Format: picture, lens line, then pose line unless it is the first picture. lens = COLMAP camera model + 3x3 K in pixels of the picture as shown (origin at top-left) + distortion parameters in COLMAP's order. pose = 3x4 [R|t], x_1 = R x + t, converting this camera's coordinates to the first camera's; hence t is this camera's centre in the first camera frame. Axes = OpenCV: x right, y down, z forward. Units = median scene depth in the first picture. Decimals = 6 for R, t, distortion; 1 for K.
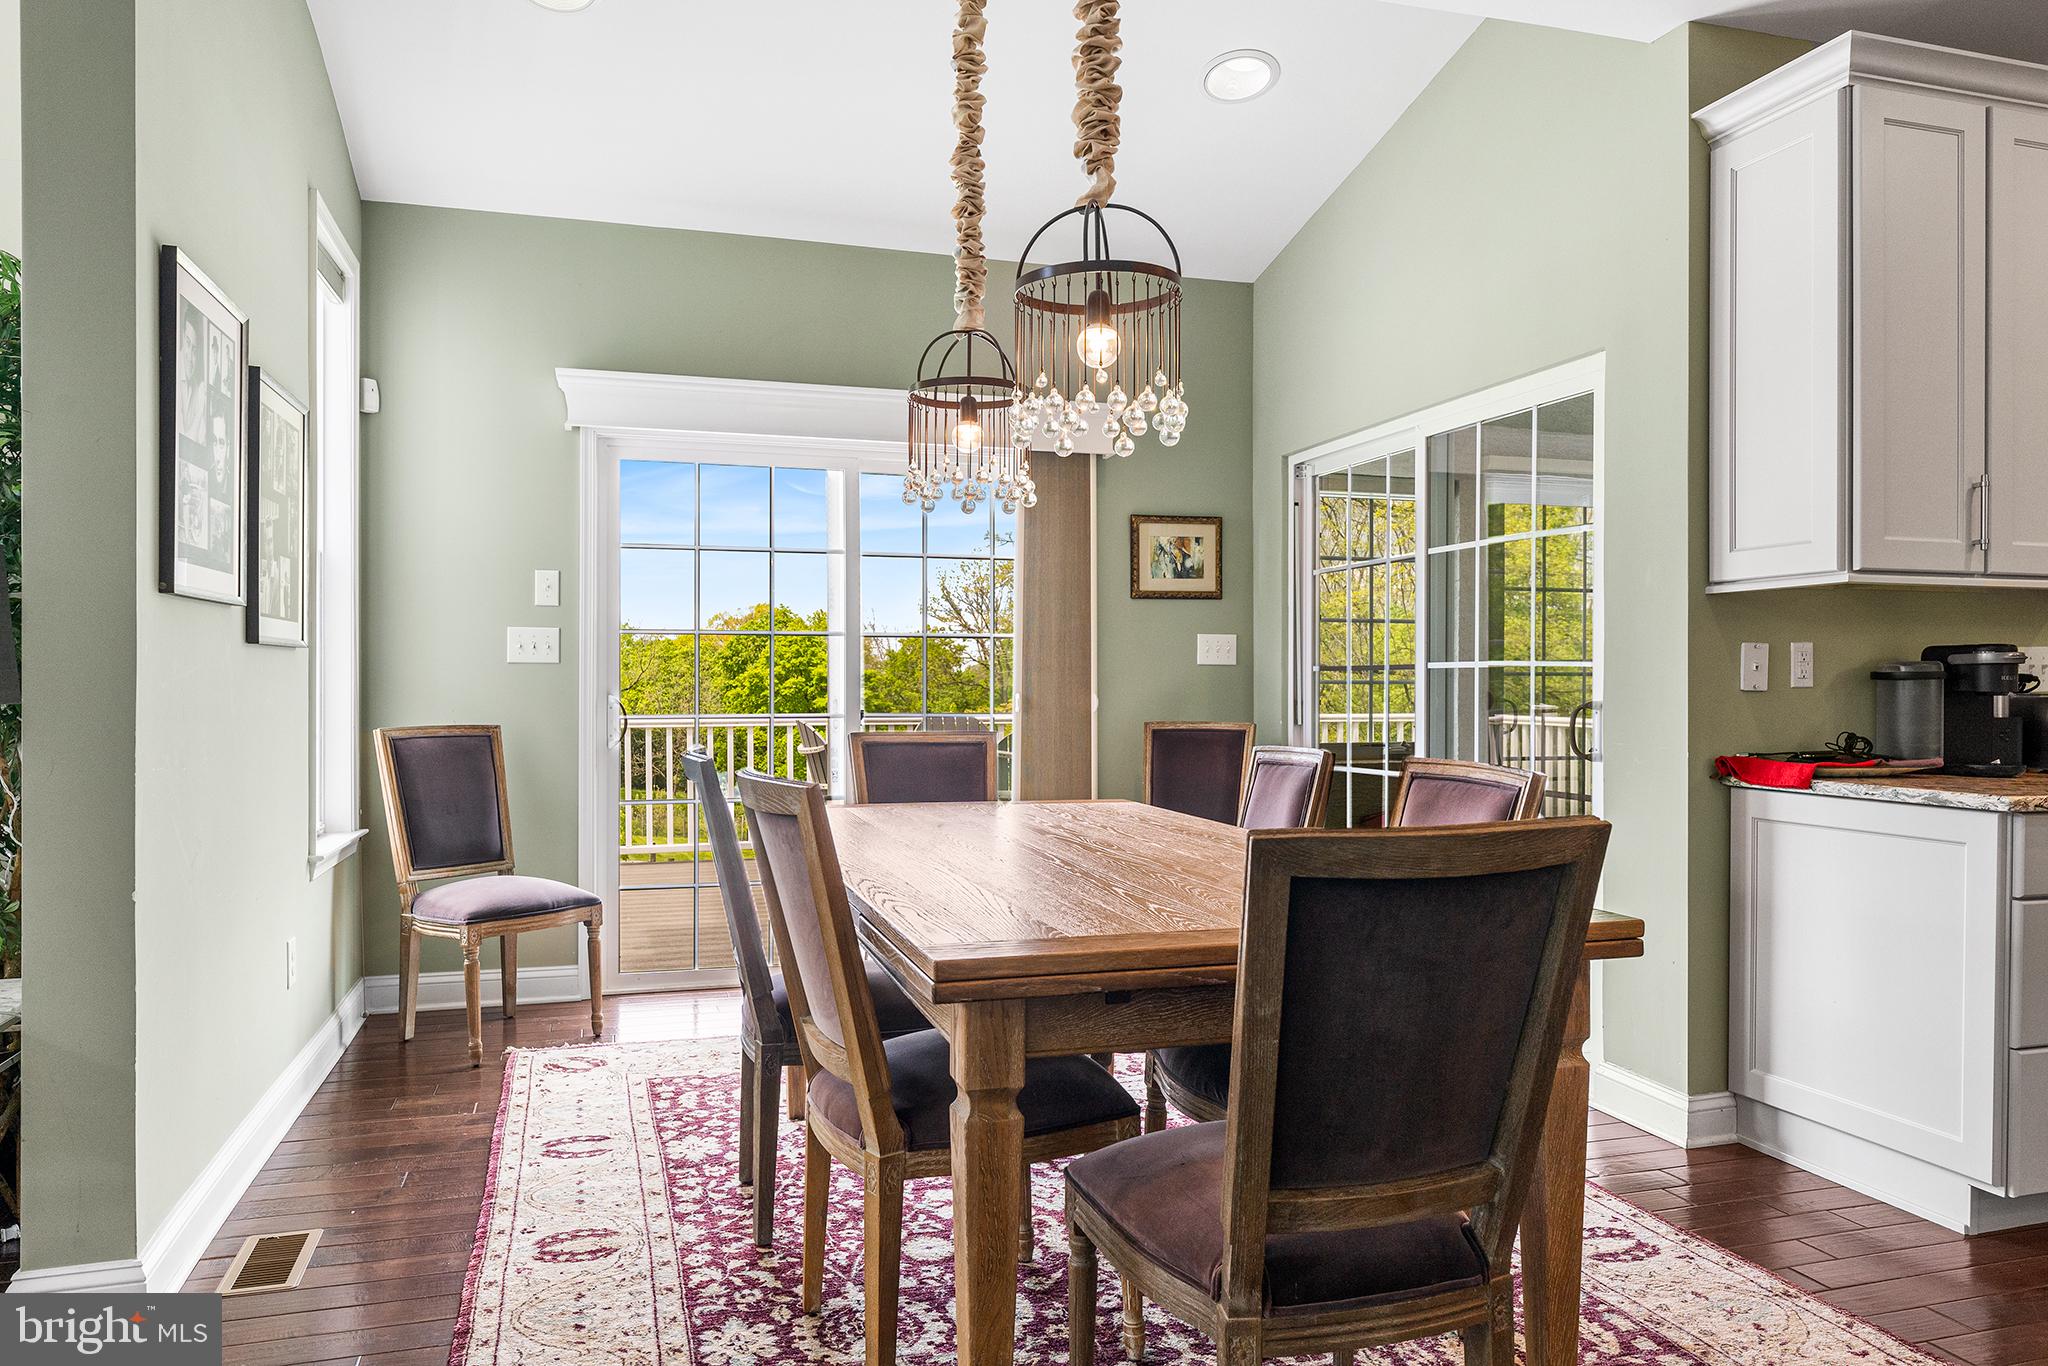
lens RADIAL K [[1377.4, 0, 1025.1], [0, 1377.4, 688.5], [0, 0, 1]] dist [0.002090, -0.003341]
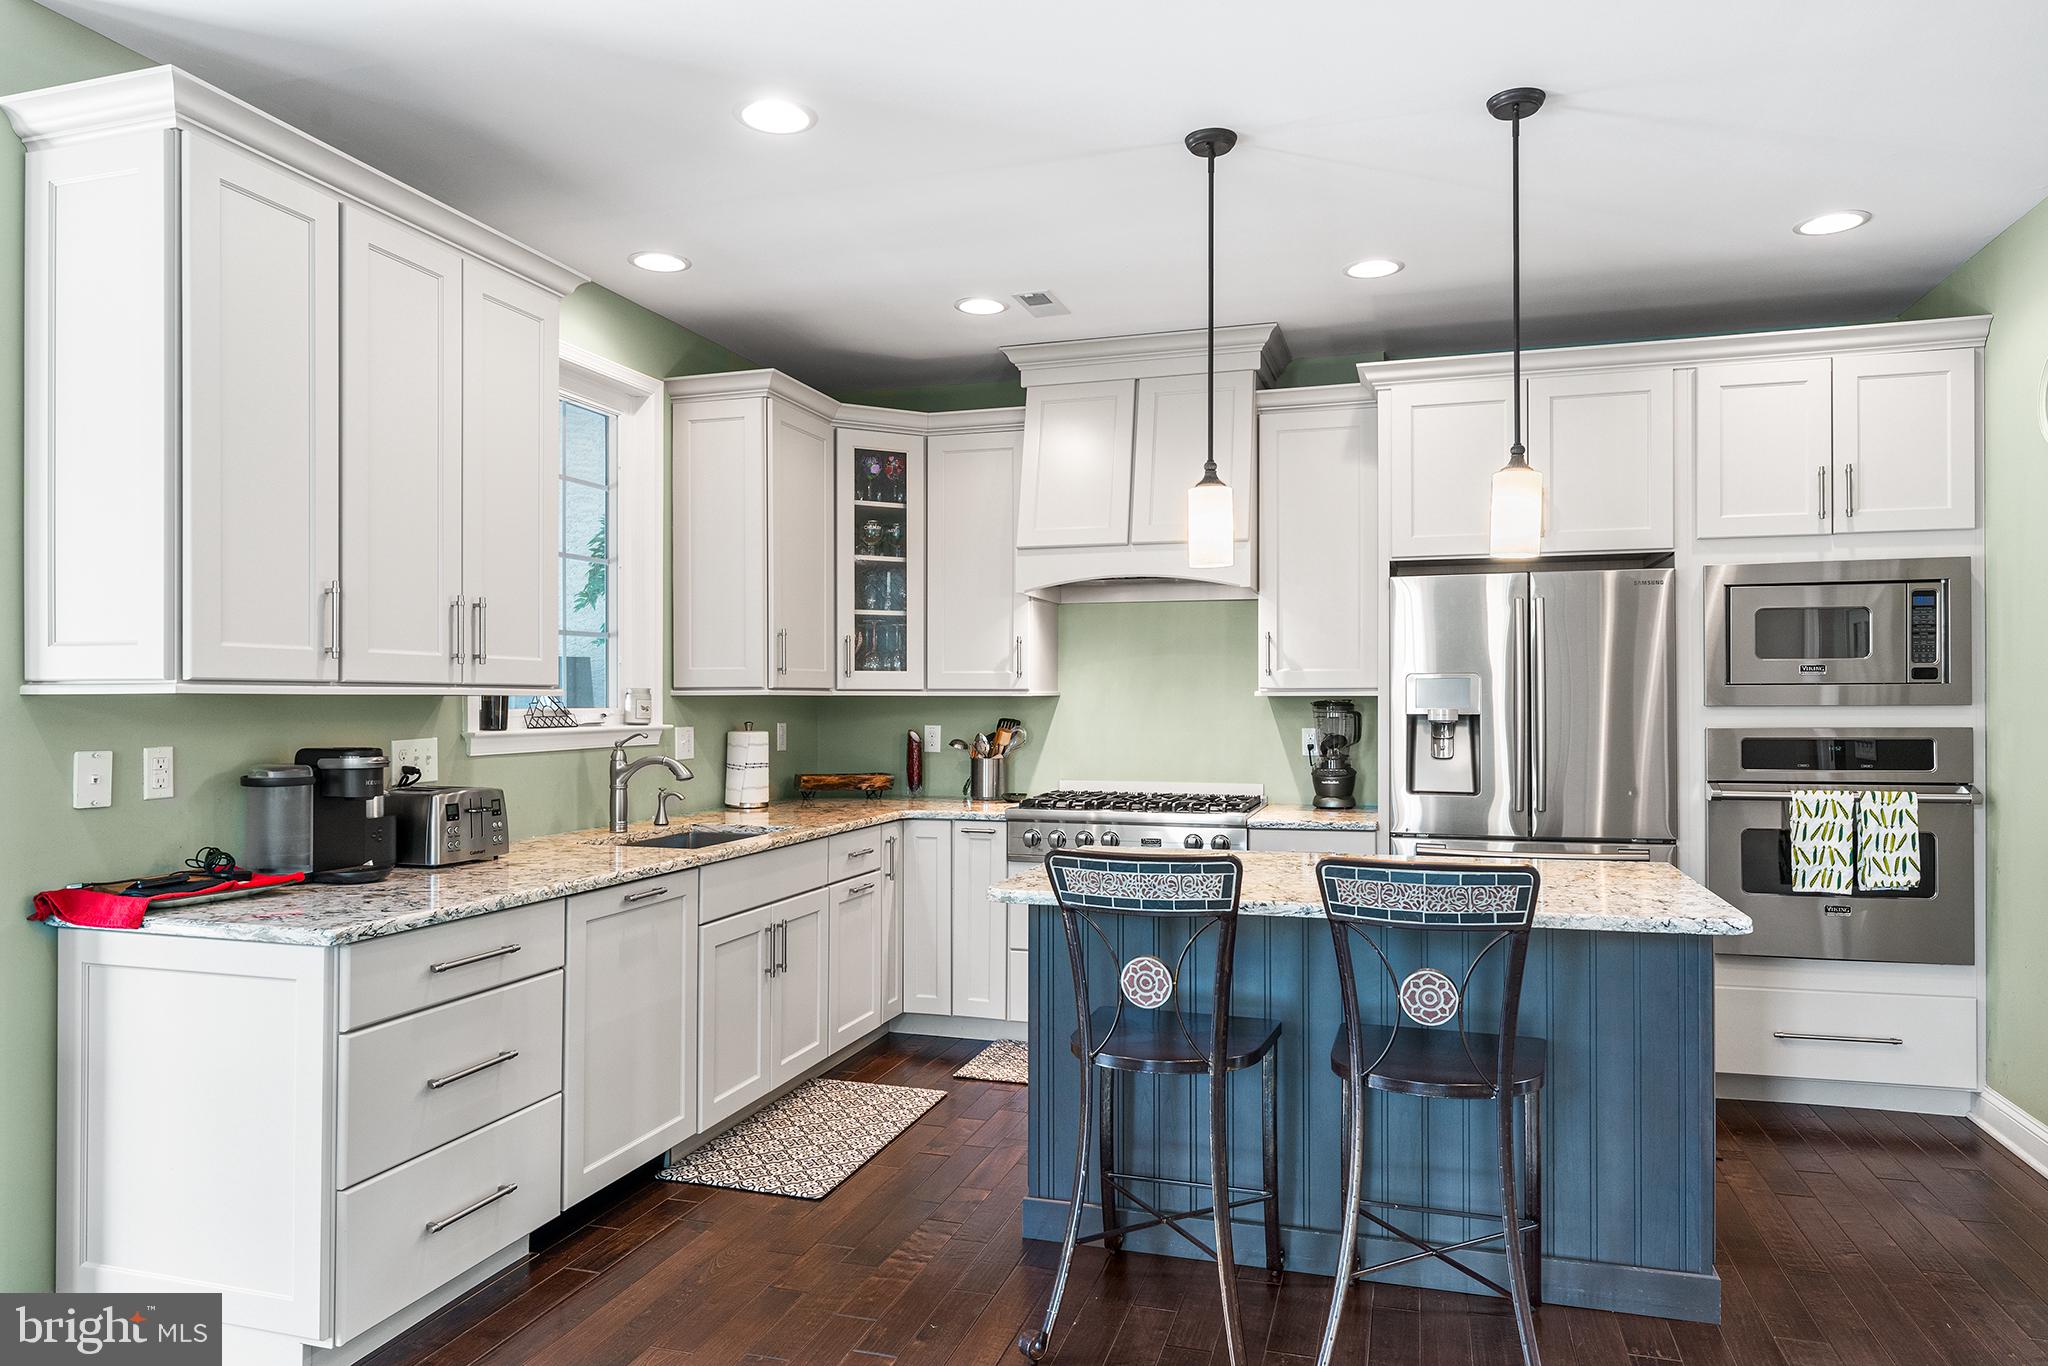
lens RADIAL K [[1317.4, 0, 1017.3], [0, 1317.4, 700.2], [0, 0, 1]] dist [0.002363, -0.001352]
pose [[0.563022, 0.001040, 0.826441, 0.190513], [0.003329, 0.999988, -0.003527, -0.063235], [-0.826435, 0.004737, 0.563012, 0.078815]]
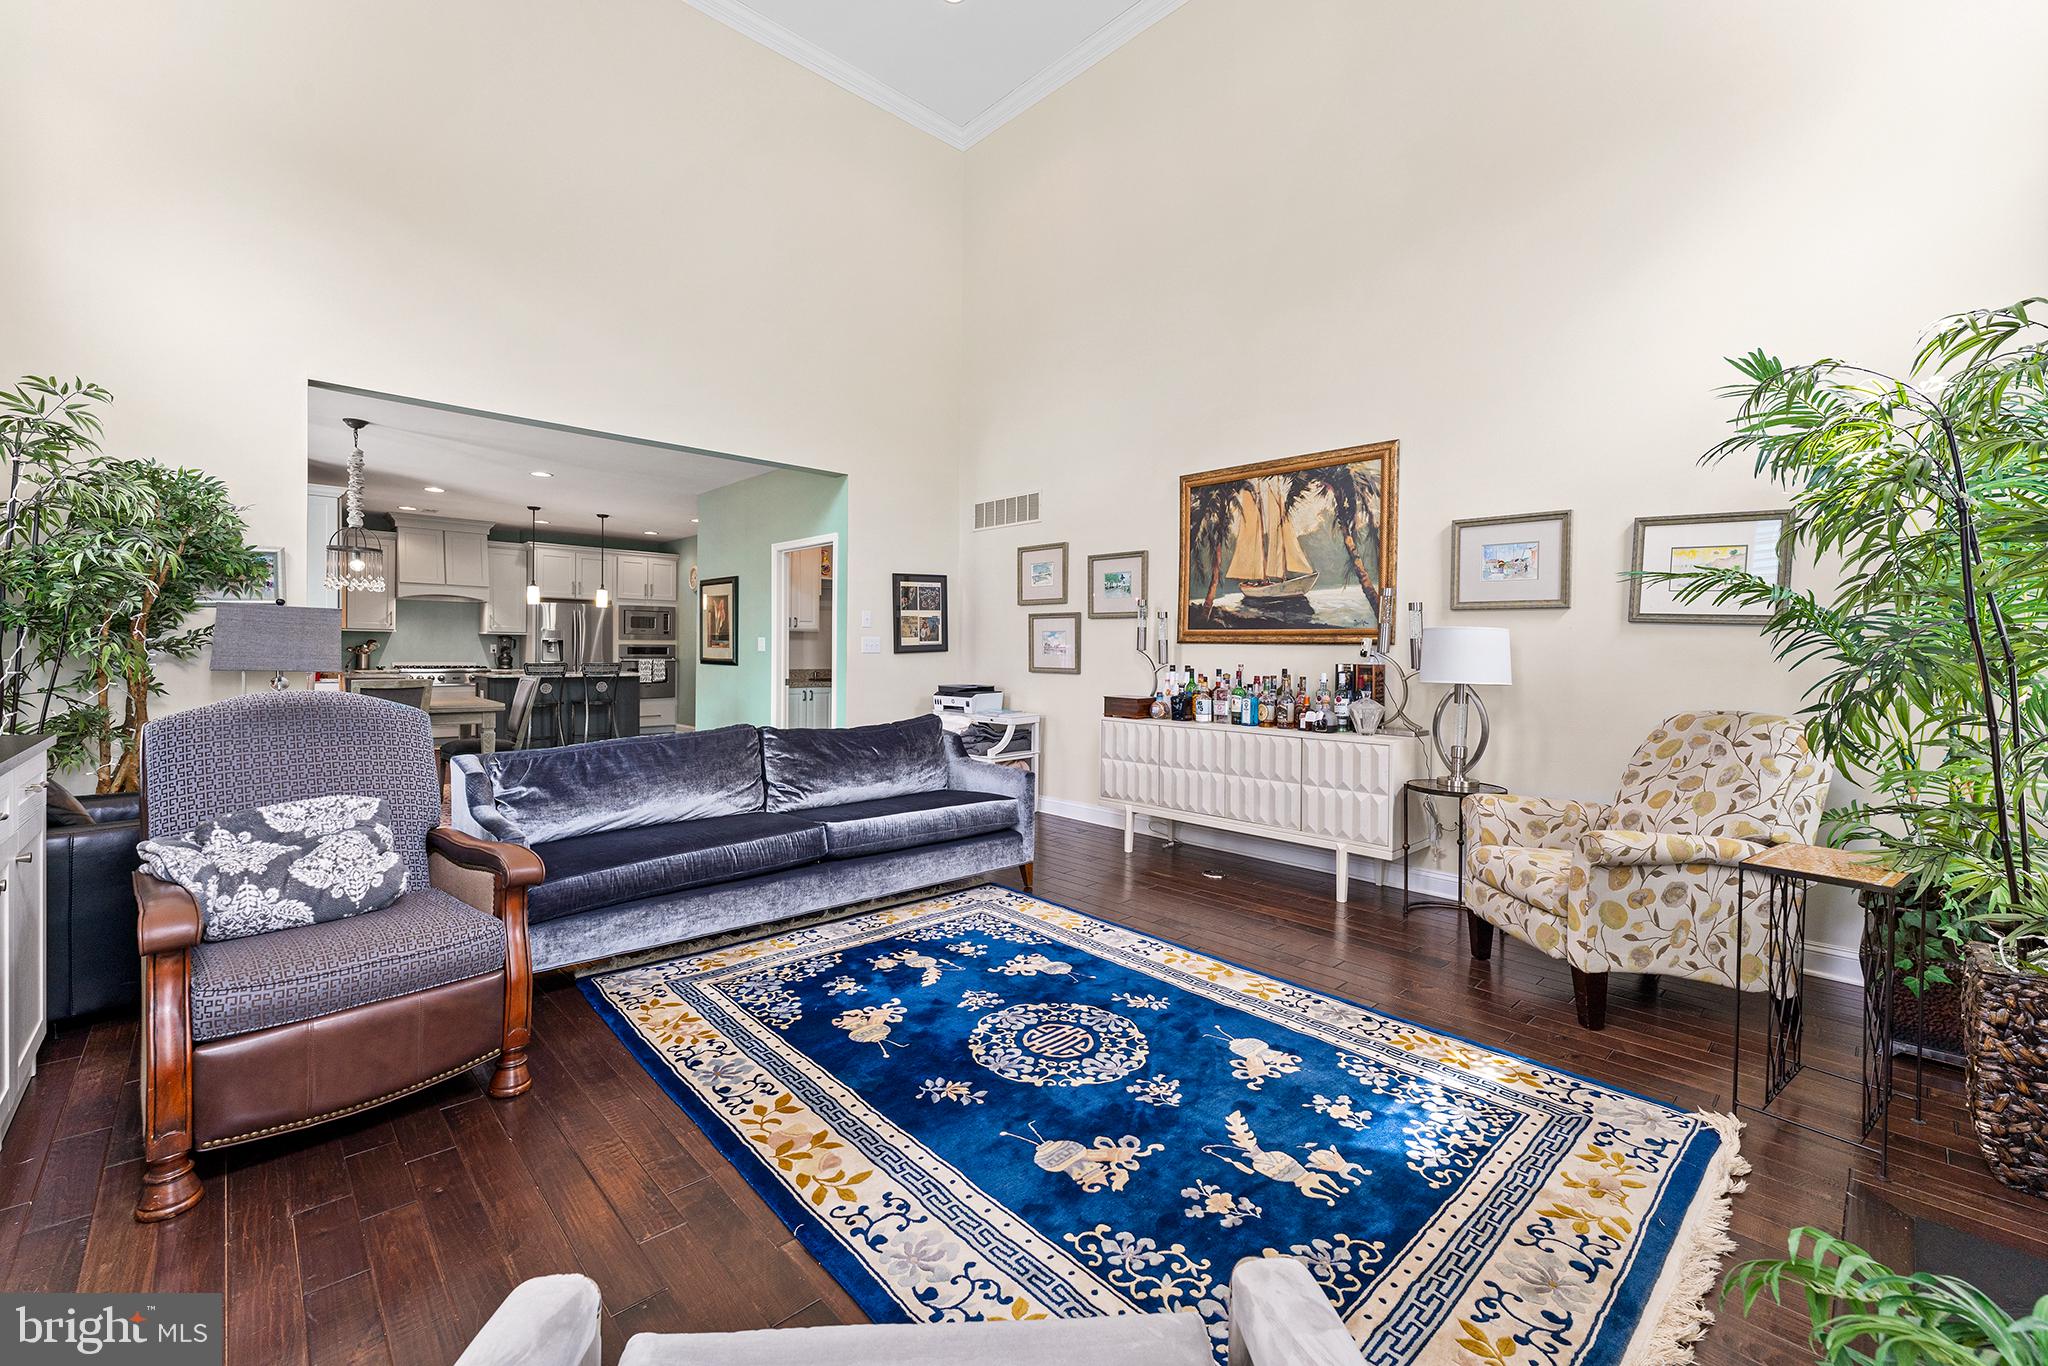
lens RADIAL K [[835.6, 0, 1013.9], [0, 835.6, 662.1], [0, 0, 1]] dist [0.001430, 0.000529]
pose [[-0.438937, -0.016871, 0.898360, -2.171368], [-0.008979, 0.999856, 0.014390, -0.029093], [-0.898473, -0.001750, -0.439025, 0.306852]]
